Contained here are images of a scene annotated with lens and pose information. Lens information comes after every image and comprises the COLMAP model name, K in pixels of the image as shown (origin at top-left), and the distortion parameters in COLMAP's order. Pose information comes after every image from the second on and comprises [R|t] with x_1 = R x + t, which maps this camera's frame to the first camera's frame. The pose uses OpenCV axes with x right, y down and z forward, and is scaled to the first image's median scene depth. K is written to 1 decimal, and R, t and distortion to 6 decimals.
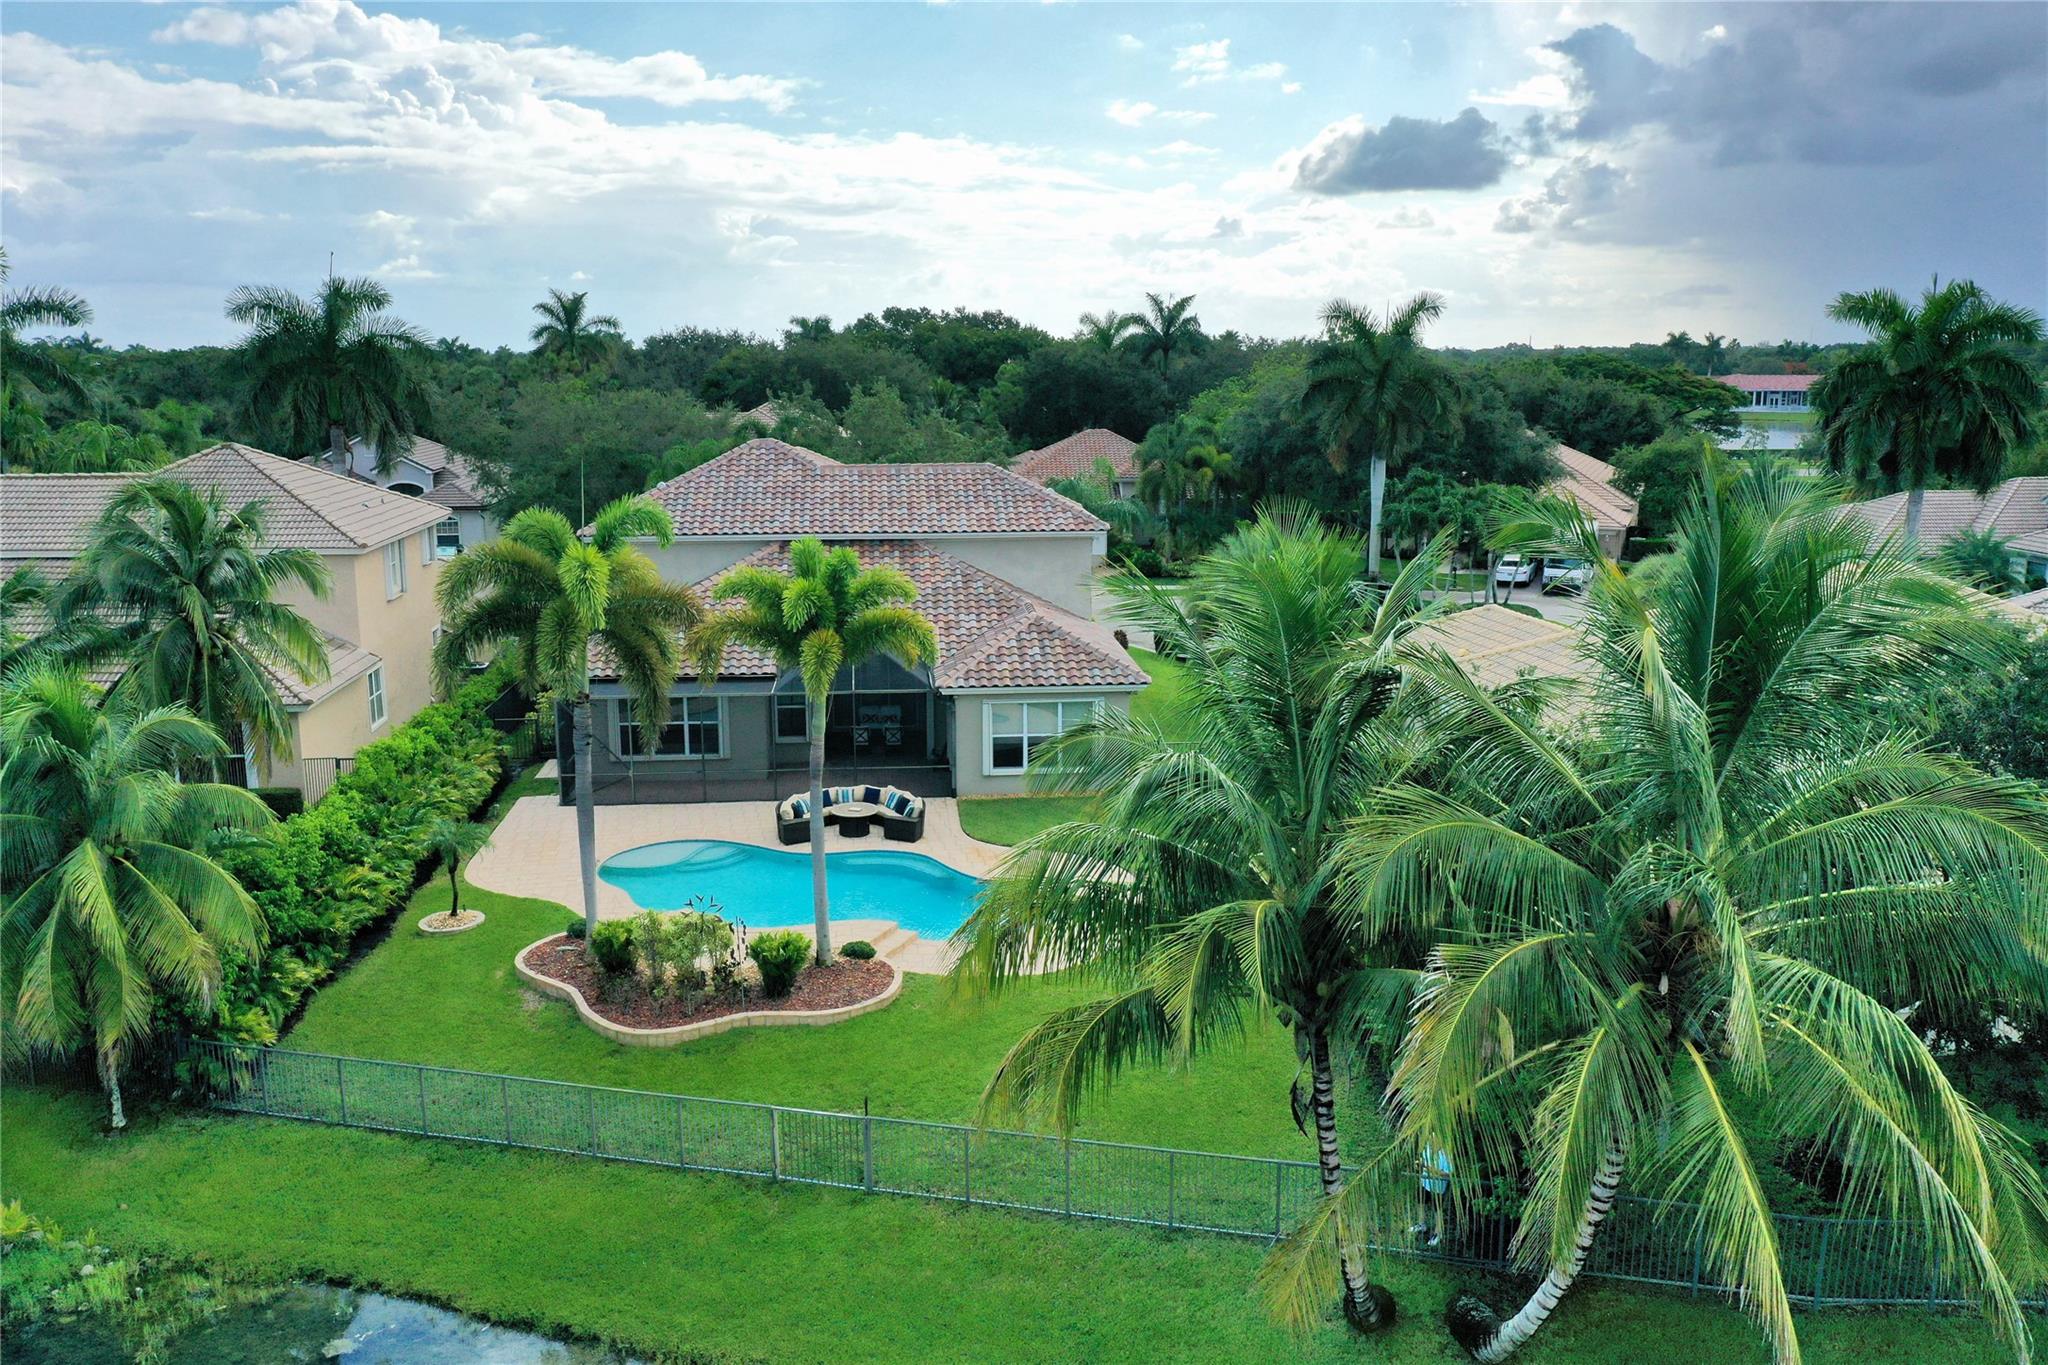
lens RADIAL K [[1617.8, 0, 1024.0], [0, 1617.8, 682.5], [0, 0, 1]] dist [-0.007173, -0.007180]
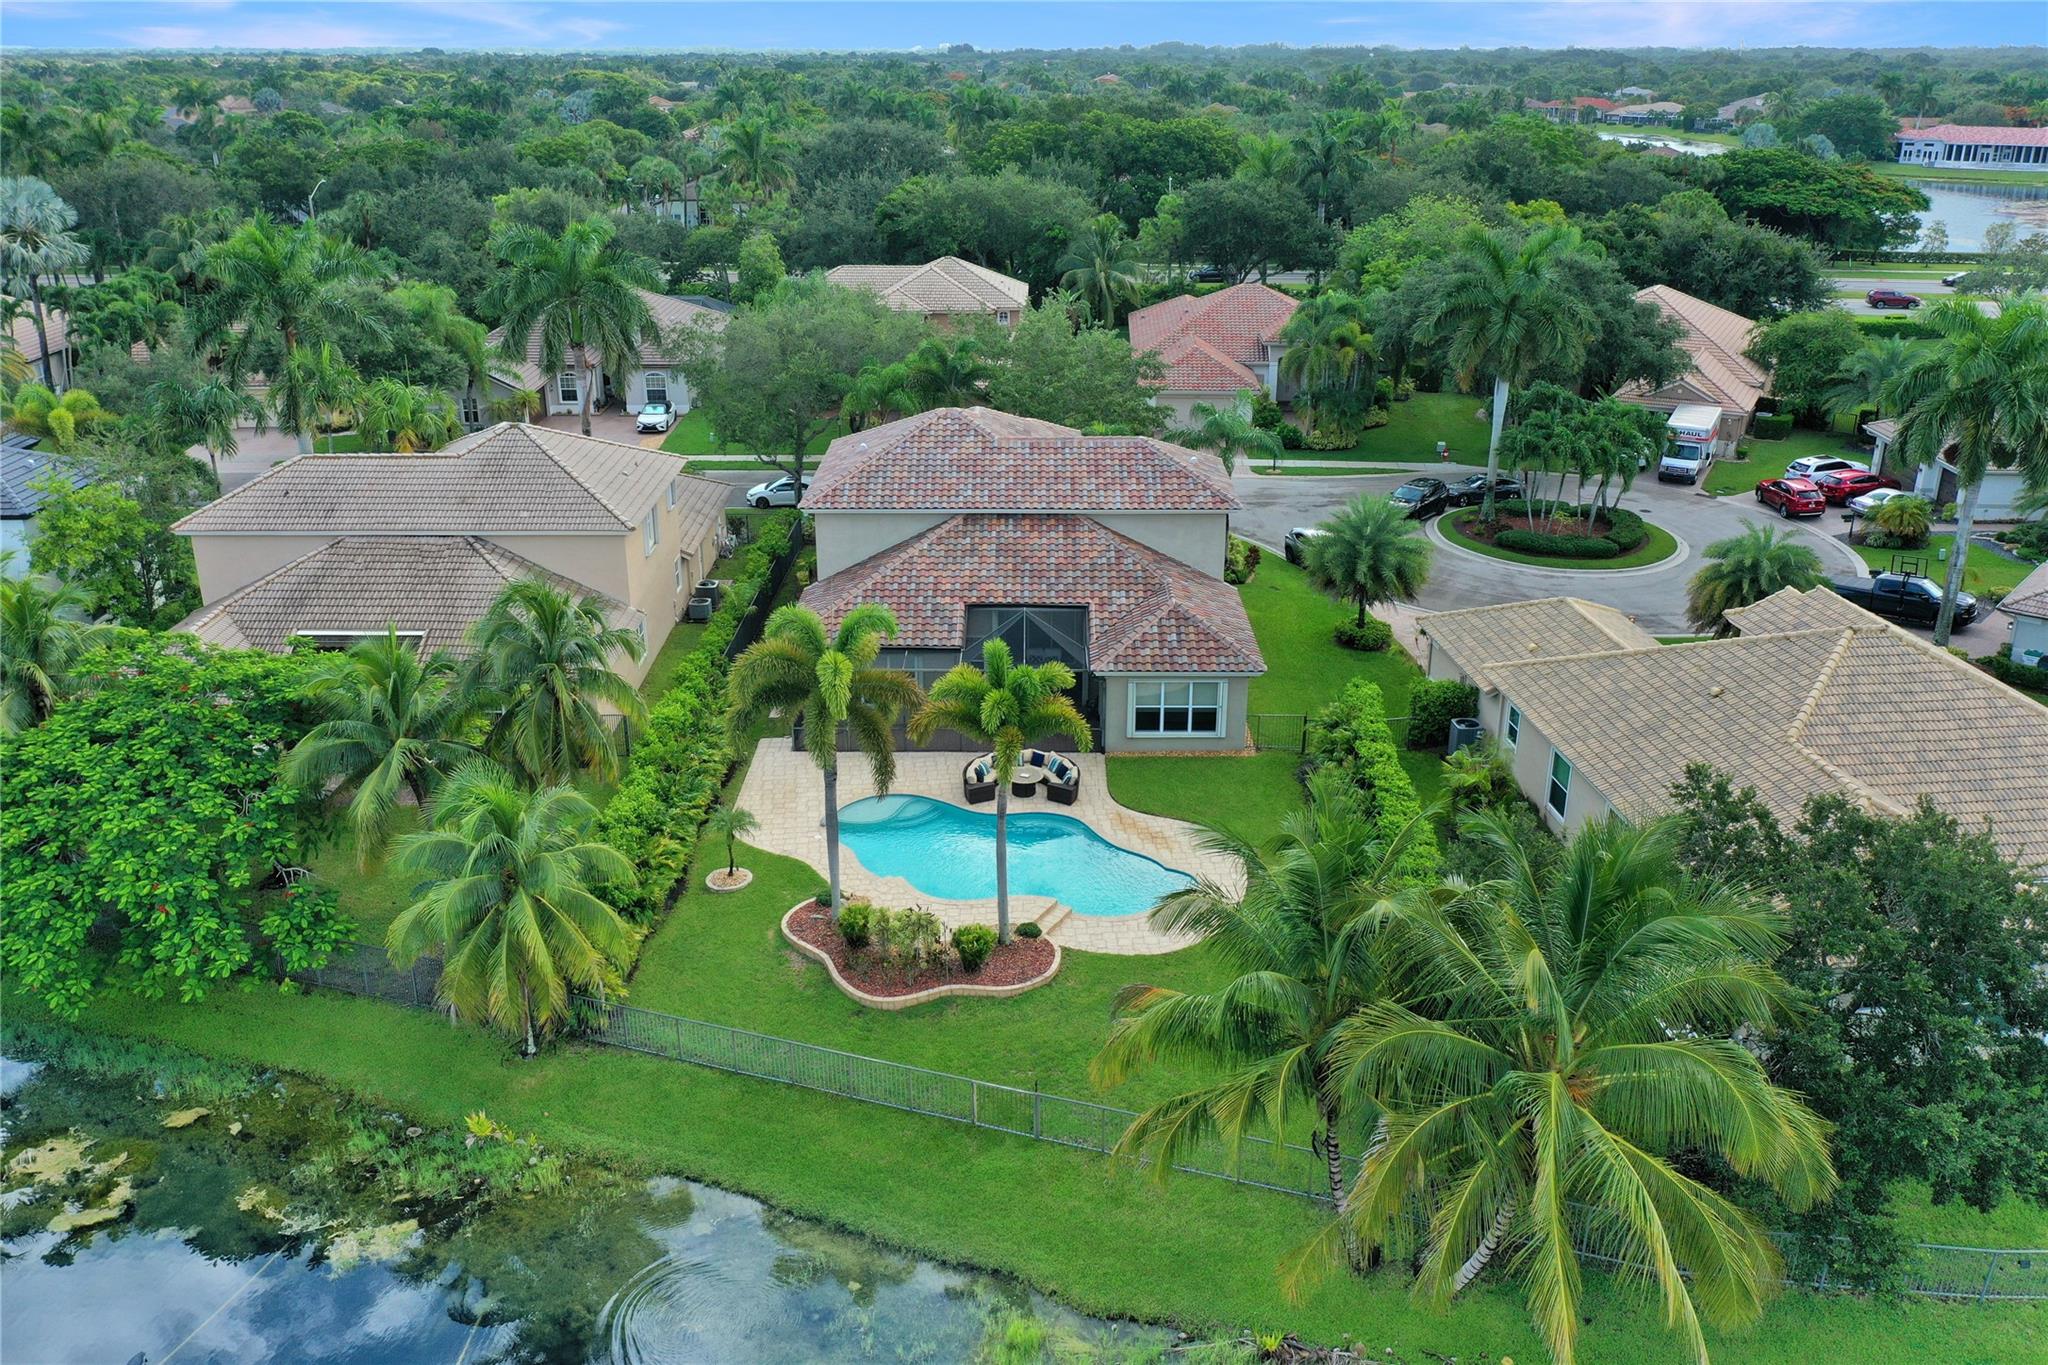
lens RADIAL K [[1617.8, 0, 1024.0], [0, 1617.8, 682.5], [0, 0, 1]] dist [-0.007173, -0.007180]
pose [[0.995316, 0.037404, -0.089144, 0.007213], [-0.020910, 0.983583, 0.179238, -0.280307], [0.094384, -0.176535, 0.979759, -0.295716]]
